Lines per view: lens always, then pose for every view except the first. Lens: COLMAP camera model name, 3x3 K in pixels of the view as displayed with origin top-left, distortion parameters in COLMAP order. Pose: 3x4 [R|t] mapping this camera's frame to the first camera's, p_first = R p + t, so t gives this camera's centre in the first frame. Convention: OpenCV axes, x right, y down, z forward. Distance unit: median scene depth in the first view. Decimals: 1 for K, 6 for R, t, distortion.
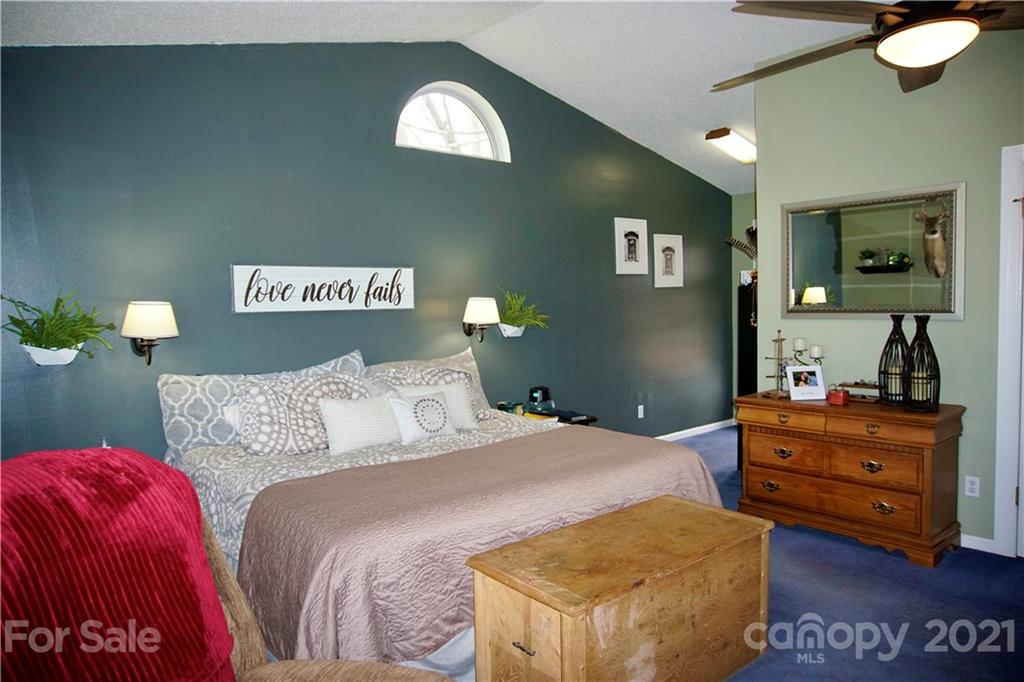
lens RADIAL K [[686.1, 0, 504.6], [0, 686.1, 342.4], [0, 0, 1]] dist [-0.048065, 0.043920]
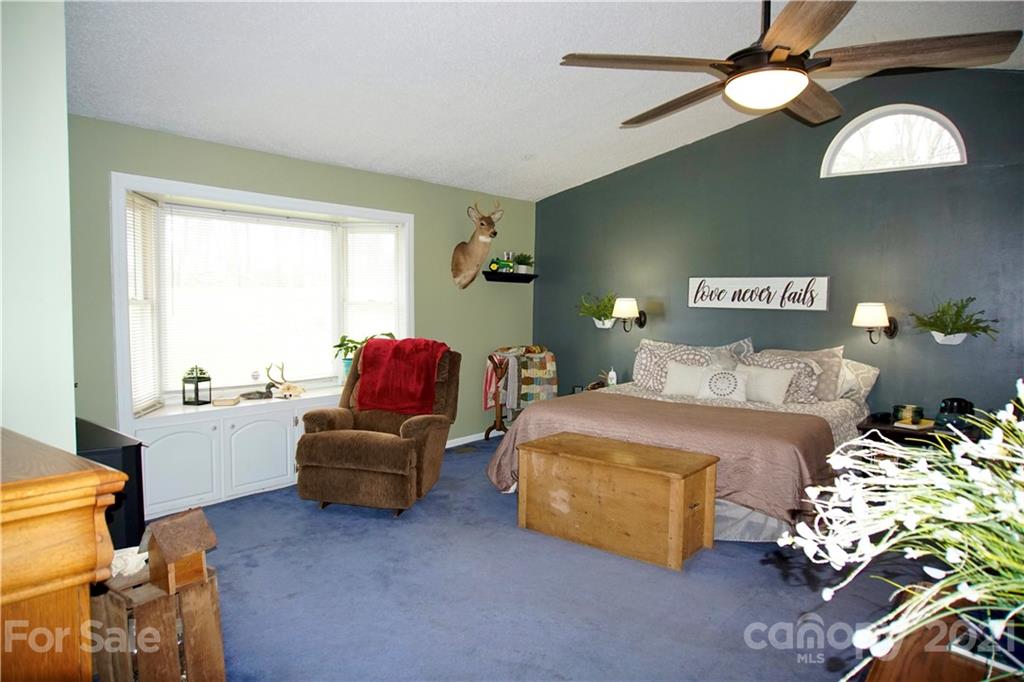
lens RADIAL K [[686.1, 0, 504.6], [0, 686.1, 342.4], [0, 0, 1]] dist [-0.048065, 0.043920]
pose [[0.179133, 0.088470, -0.979839, 1.040650], [-0.073280, 0.994382, 0.076386, -0.047673], [0.981092, 0.058120, 0.184609, 0.249503]]
